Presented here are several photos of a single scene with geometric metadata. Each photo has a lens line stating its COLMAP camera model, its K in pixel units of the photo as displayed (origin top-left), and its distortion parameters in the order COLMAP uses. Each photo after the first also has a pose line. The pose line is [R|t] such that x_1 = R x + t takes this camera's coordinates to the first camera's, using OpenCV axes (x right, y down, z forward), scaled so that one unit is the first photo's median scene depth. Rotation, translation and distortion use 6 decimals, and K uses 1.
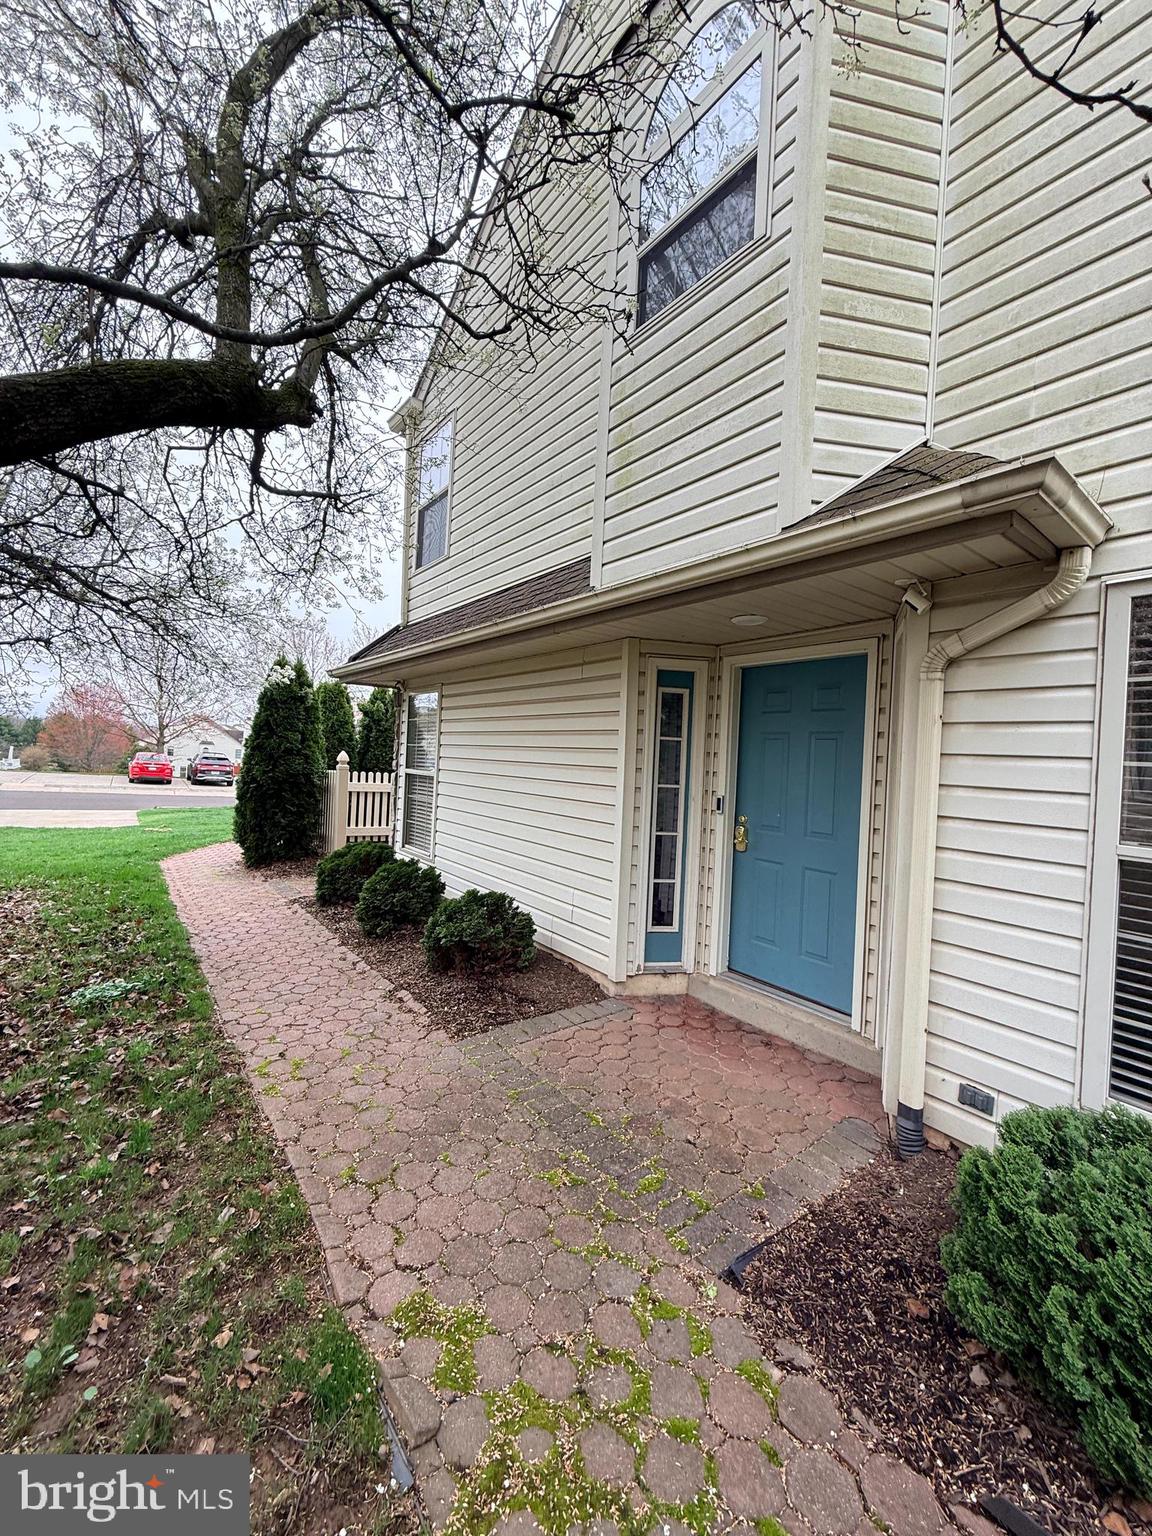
lens RADIAL K [[610.1, 0, 575.6], [0, 610.1, 758.6], [0, 0, 1]] dist [0.002876, -0.000312]
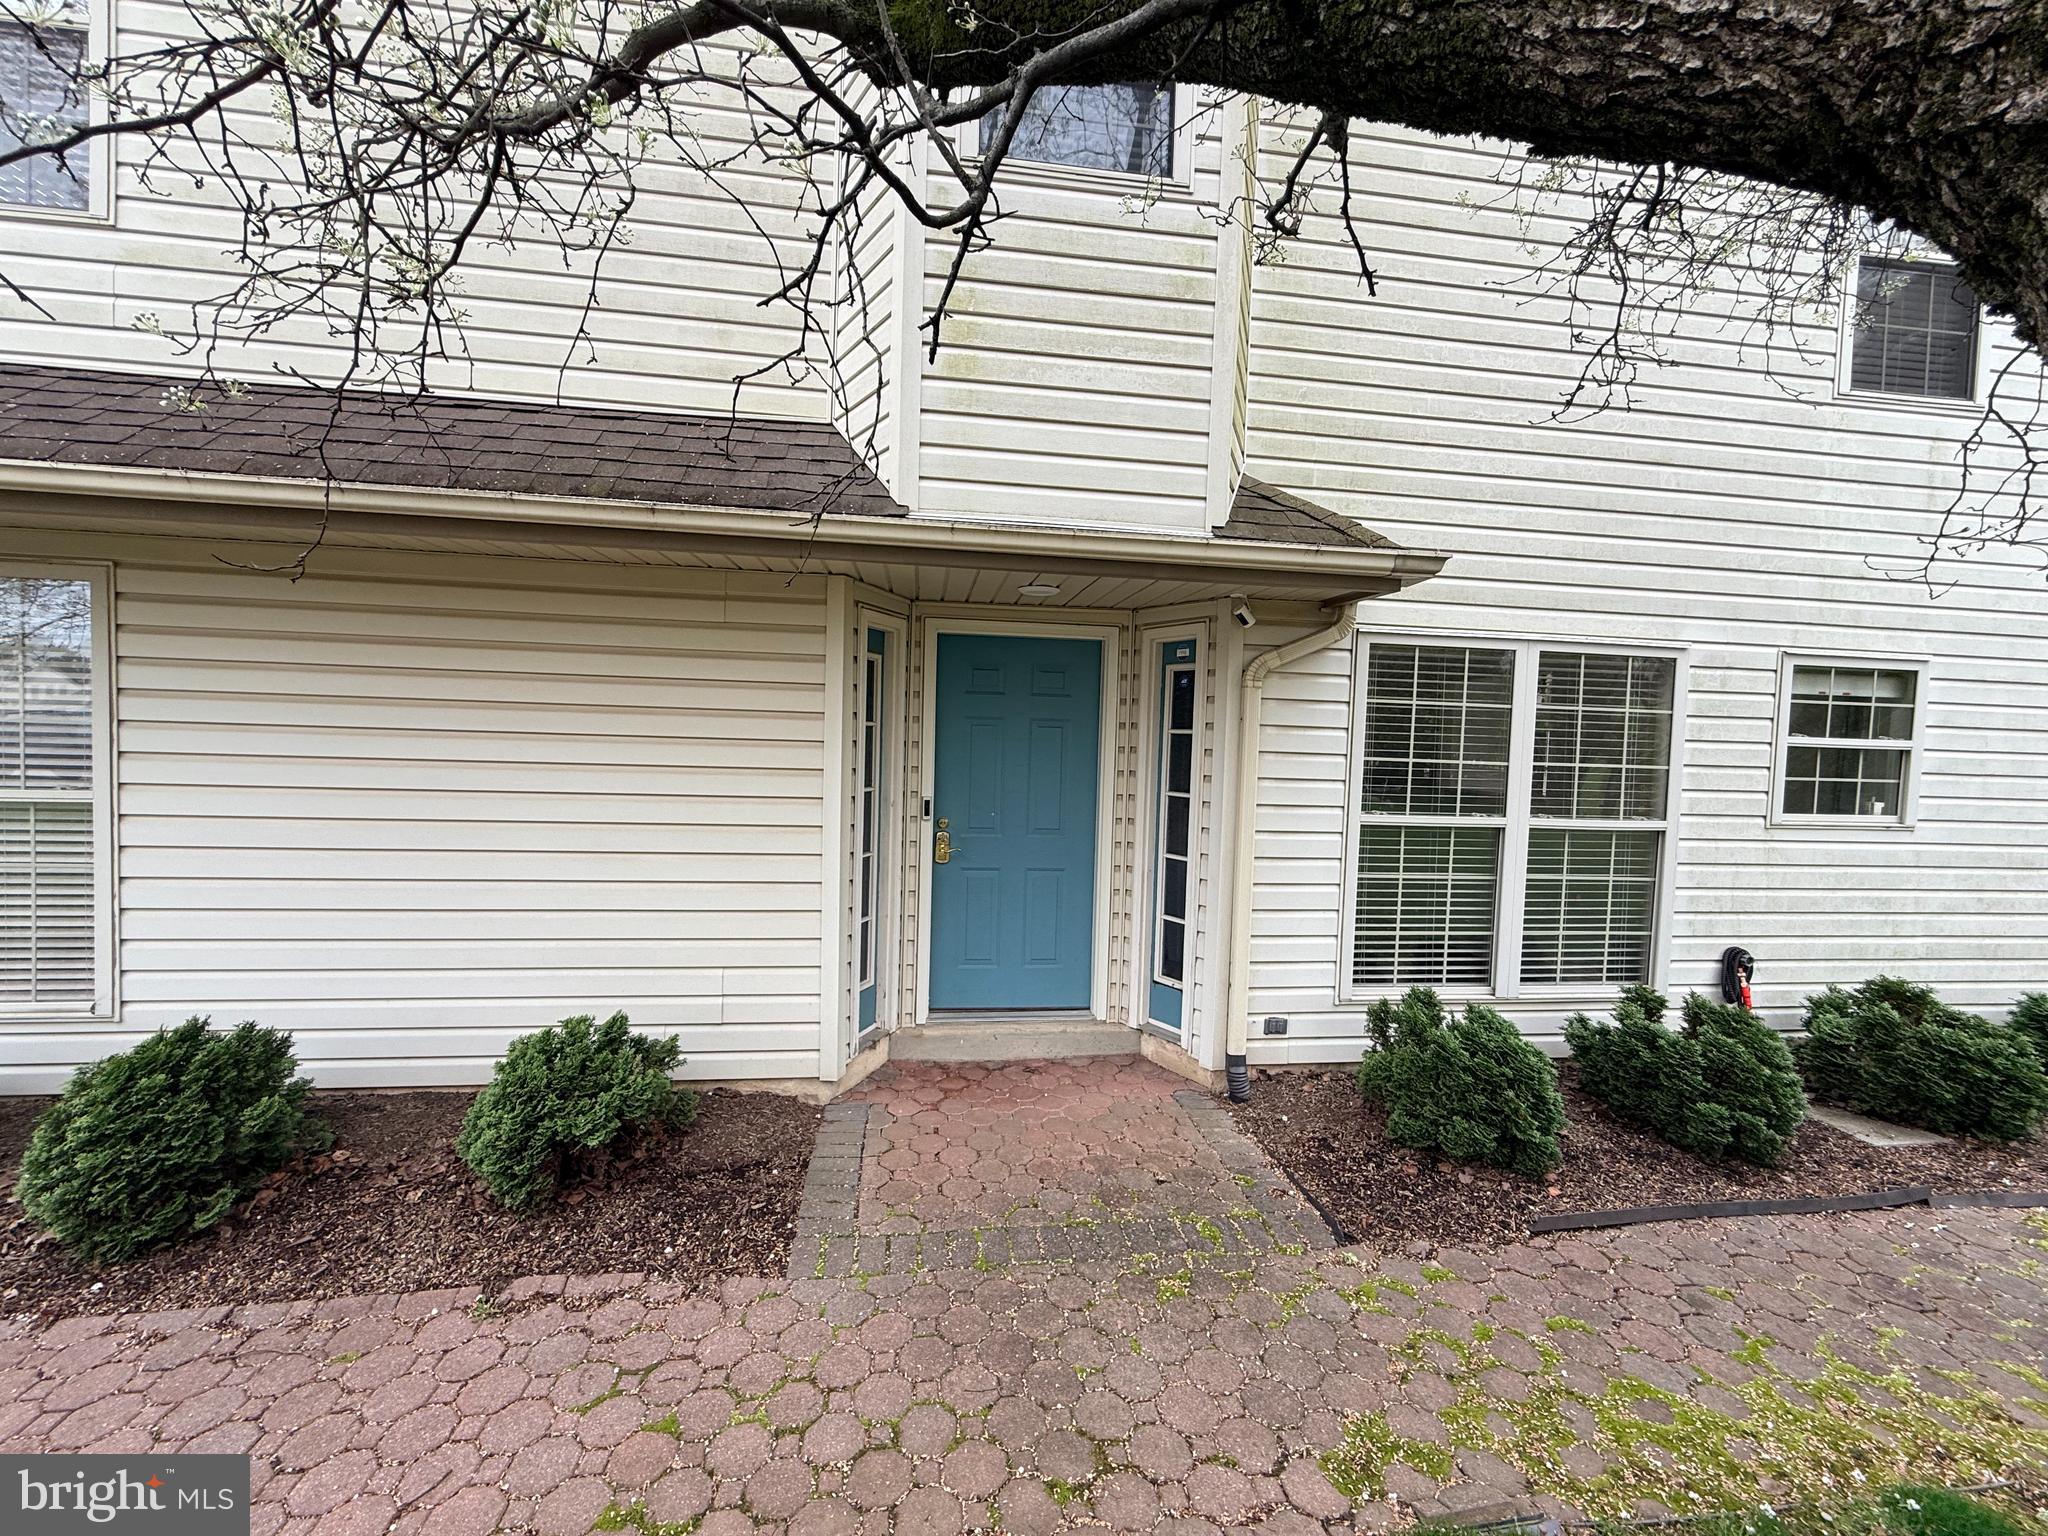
lens RADIAL K [[813.5, 0, 1018.0], [0, 813.5, 762.2], [0, 0, 1]] dist [0.002876, -0.000312]
pose [[0.499341, -0.056275, 0.864576, -0.726328], [-0.008204, 0.997536, 0.069668, -0.068222], [-0.866367, -0.041881, 0.497649, 0.459953]]
